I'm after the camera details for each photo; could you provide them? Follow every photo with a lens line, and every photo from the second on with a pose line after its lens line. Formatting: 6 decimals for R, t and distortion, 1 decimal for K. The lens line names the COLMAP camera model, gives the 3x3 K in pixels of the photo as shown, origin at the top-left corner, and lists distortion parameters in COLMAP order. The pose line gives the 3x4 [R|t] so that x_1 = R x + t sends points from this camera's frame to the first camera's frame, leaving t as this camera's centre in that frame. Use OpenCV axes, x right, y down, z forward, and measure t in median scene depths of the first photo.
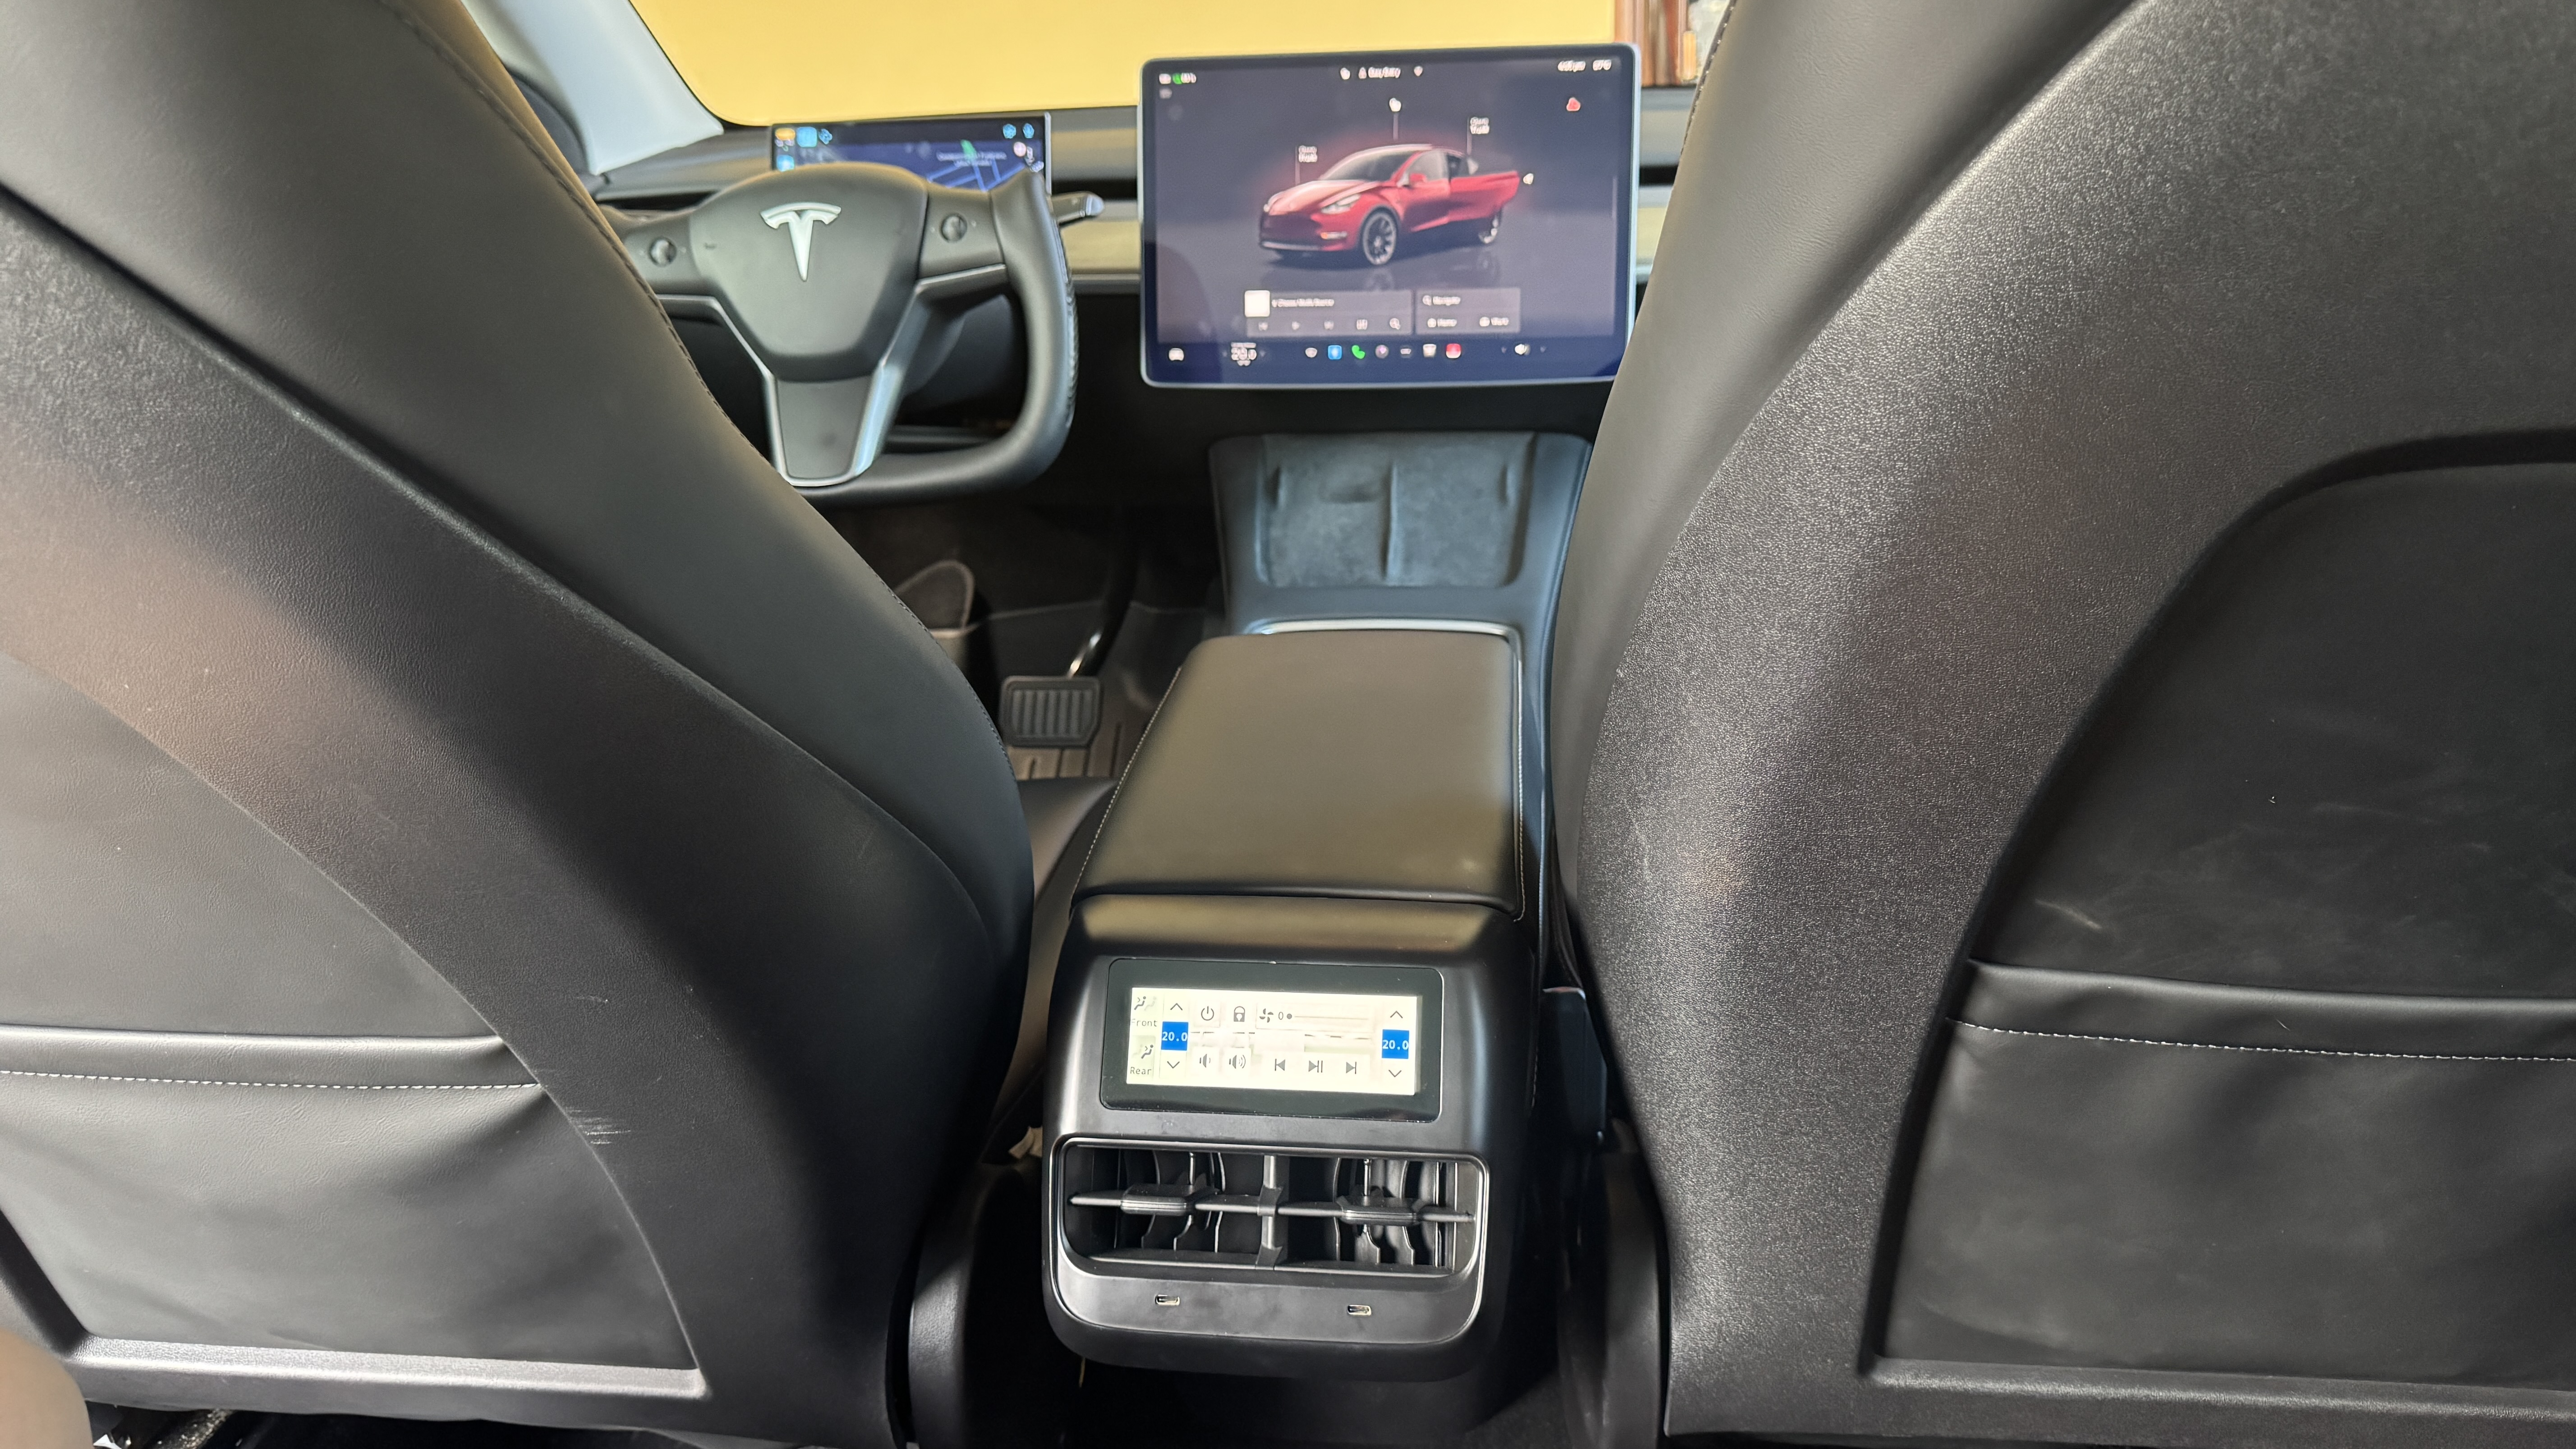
lens RADIAL K [[1864.3, 0, 1288.0], [0, 1864.3, 724.5], [0, 0, 1]] dist [0.165541, -0.289102]
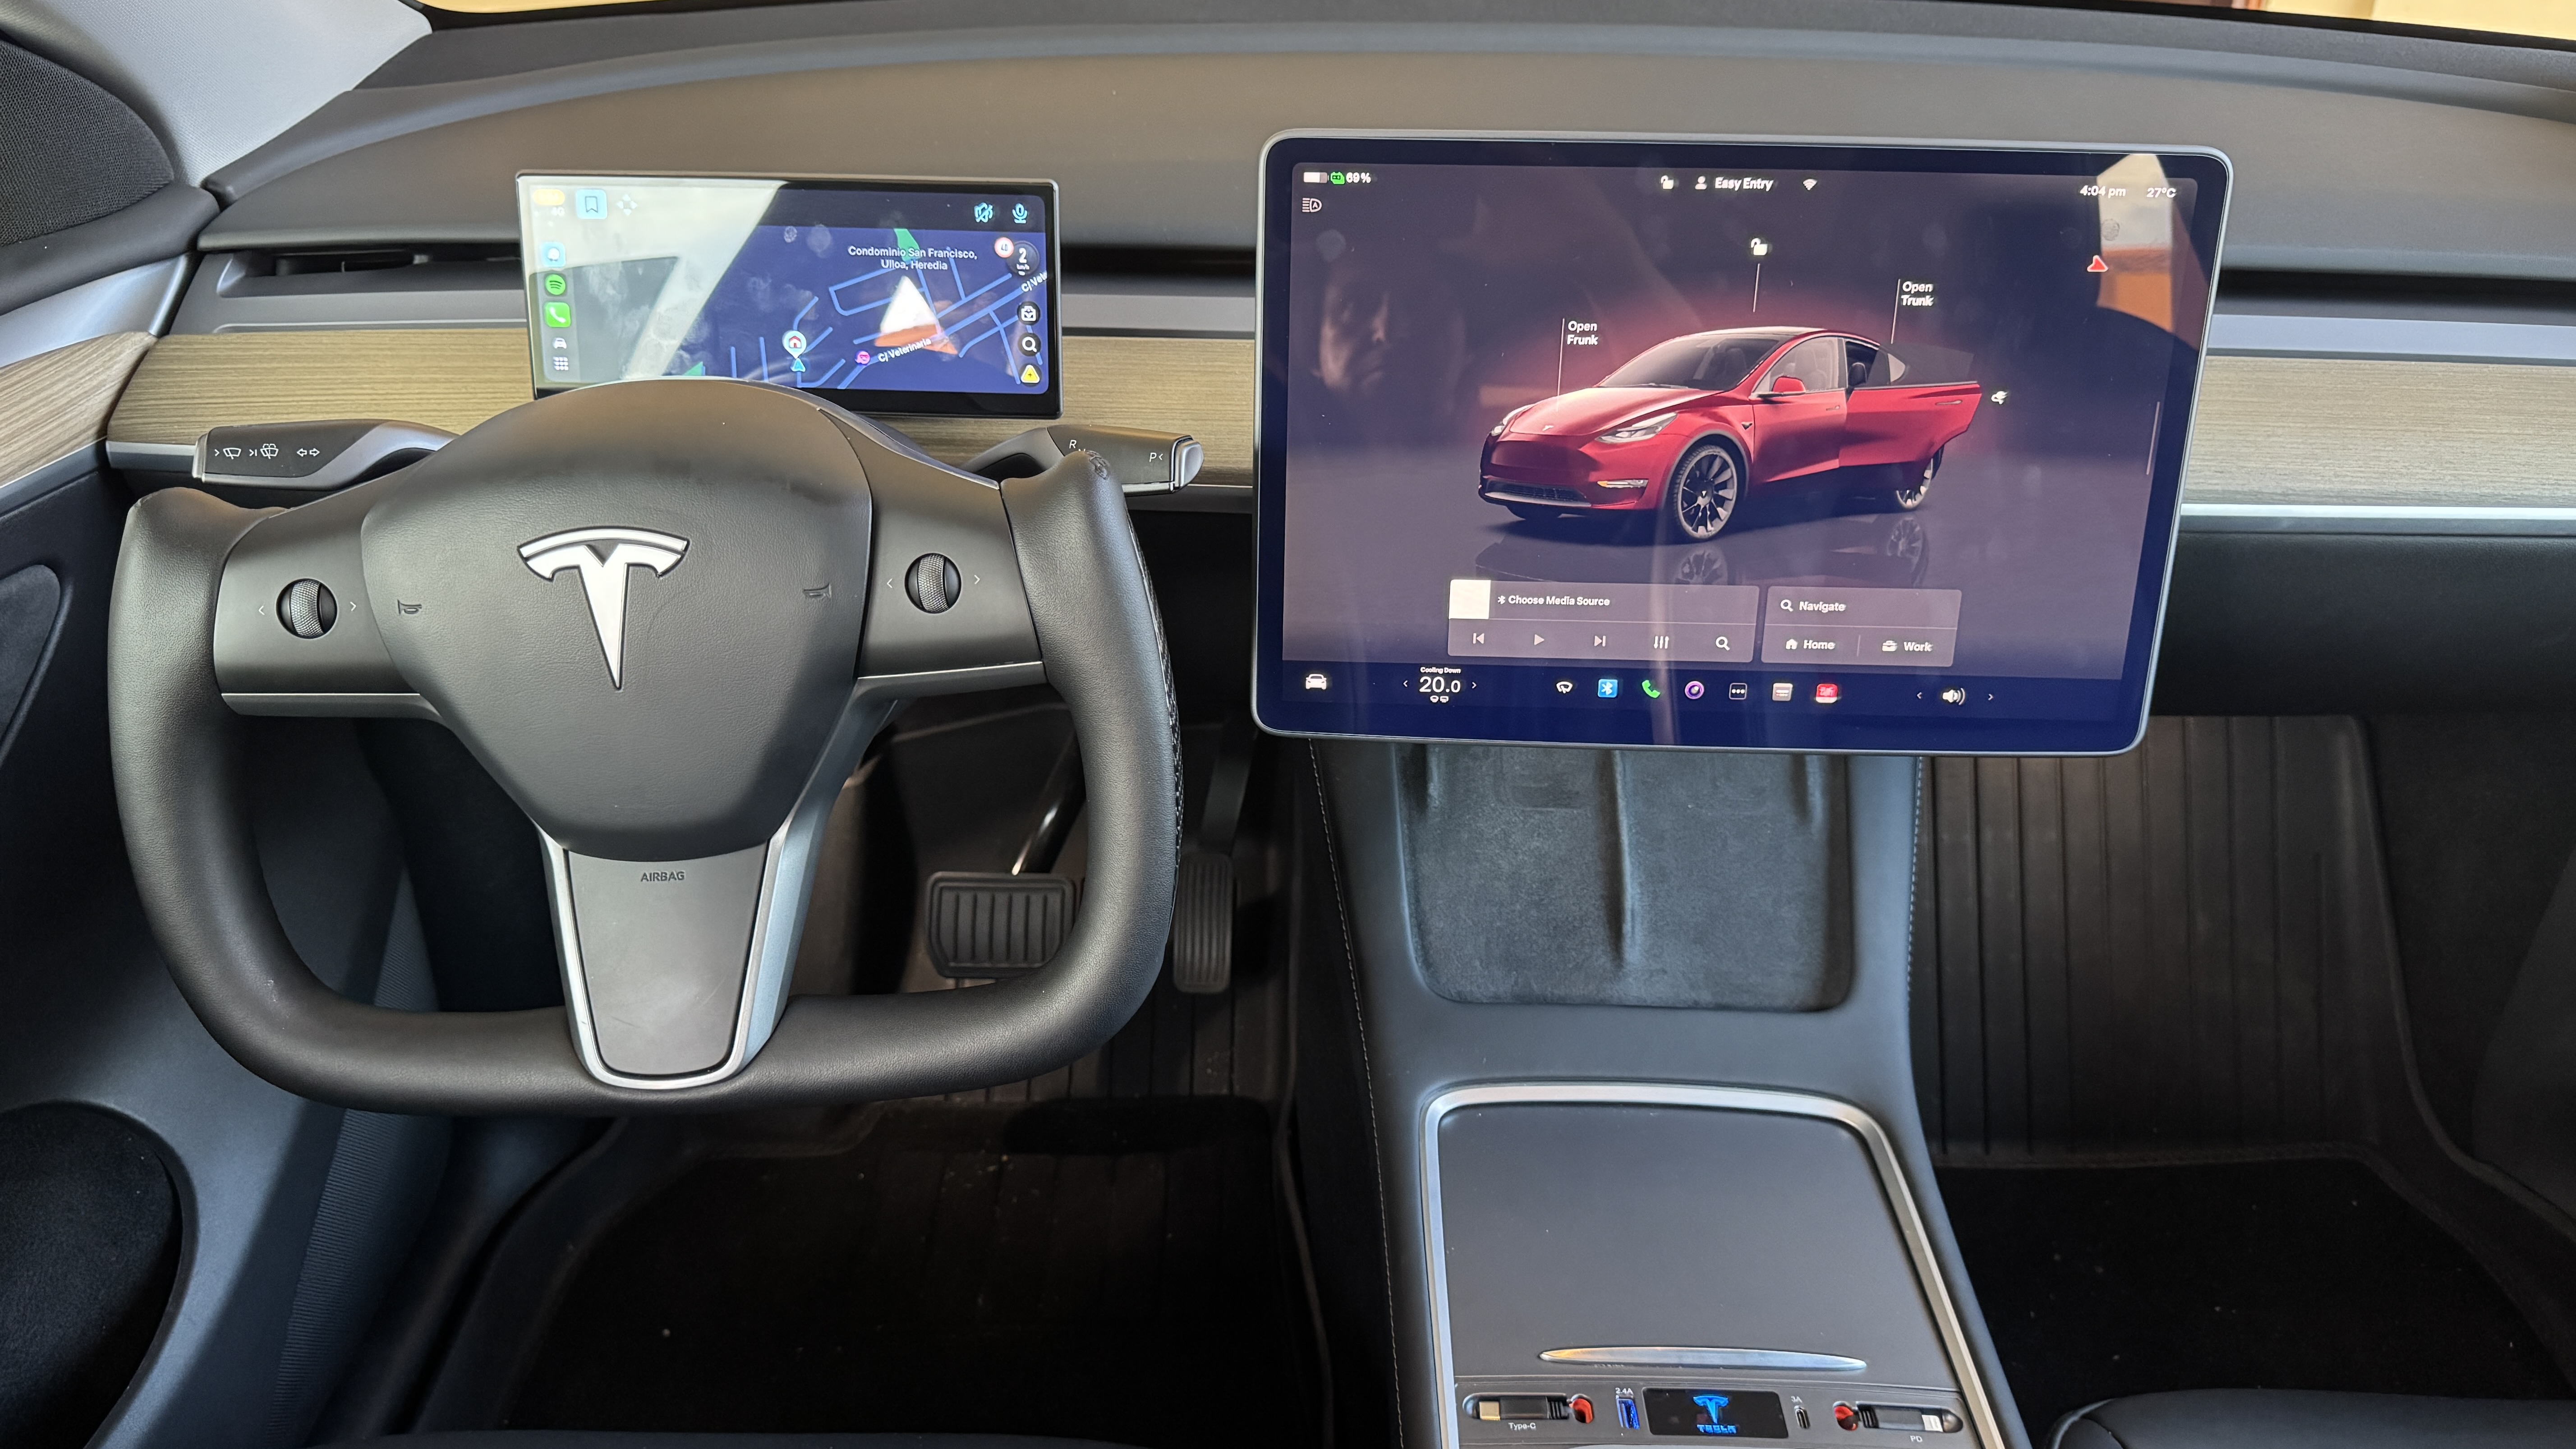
lens RADIAL K [[1864.3, 0, 1288.0], [0, 1864.3, 724.5], [0, 0, 1]] dist [0.165541, -0.289102]
pose [[0.995057, -0.007805, 0.099000, -0.123883], [-0.011878, 0.980396, 0.196681, -0.297112], [-0.098594, -0.196885, 0.975457, 0.474275]]
